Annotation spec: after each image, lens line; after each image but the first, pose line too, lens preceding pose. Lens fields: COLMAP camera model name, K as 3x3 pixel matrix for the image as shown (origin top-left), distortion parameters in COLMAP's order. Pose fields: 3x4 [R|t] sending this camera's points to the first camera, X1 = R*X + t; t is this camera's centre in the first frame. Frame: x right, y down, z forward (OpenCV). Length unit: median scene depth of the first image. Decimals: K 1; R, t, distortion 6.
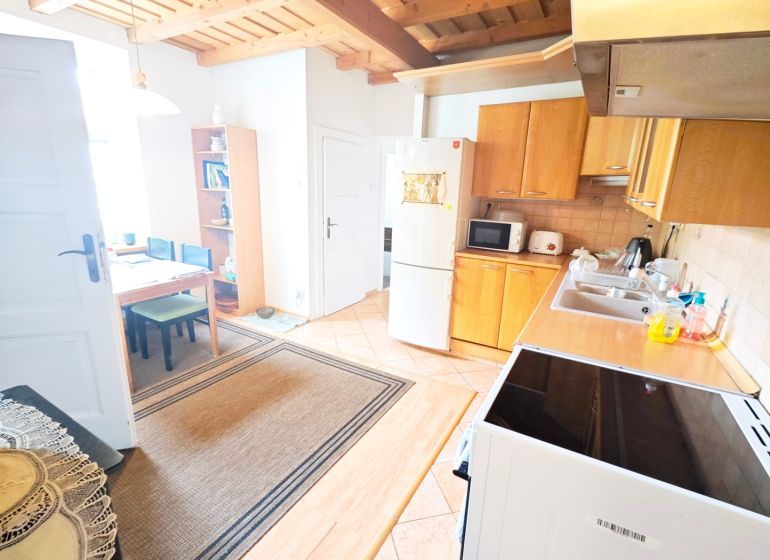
lens RADIAL K [[366.7, 0, 384.0], [0, 366.7, 281.8], [0, 0, 1]] dist [0.000815, 0.000172]
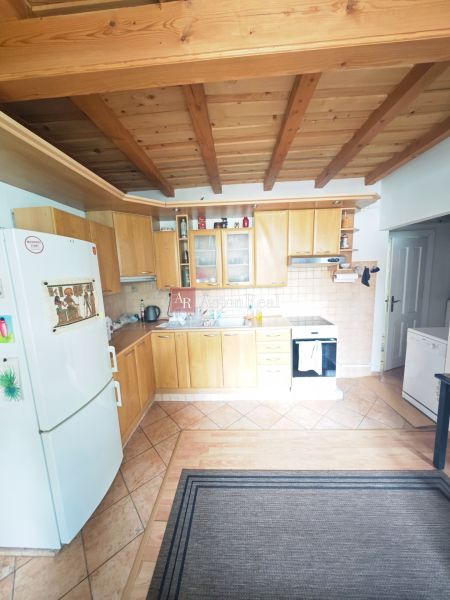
lens RADIAL K [[211.8, 0, 226.0], [0, 211.8, 299.0], [0, 0, 1]] dist [0.000932, -0.000135]
pose [[-0.460296, -0.137291, 0.877085, -0.595819], [0.235799, 0.933575, 0.269882, -0.436626], [-0.855877, 0.331041, -0.397348, 1.294923]]
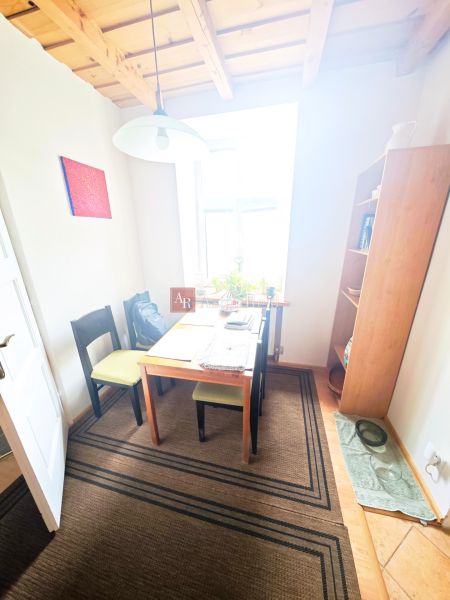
lens RADIAL K [[211.8, 0, 227.0], [0, 211.8, 300.8], [0, 0, 1]] dist [0.000932, -0.000135]
pose [[0.278284, 0.258351, -0.925102, -0.096658], [-0.214059, 0.955605, 0.202477, -0.171234], [0.936342, 0.141680, 0.321232, 0.582210]]
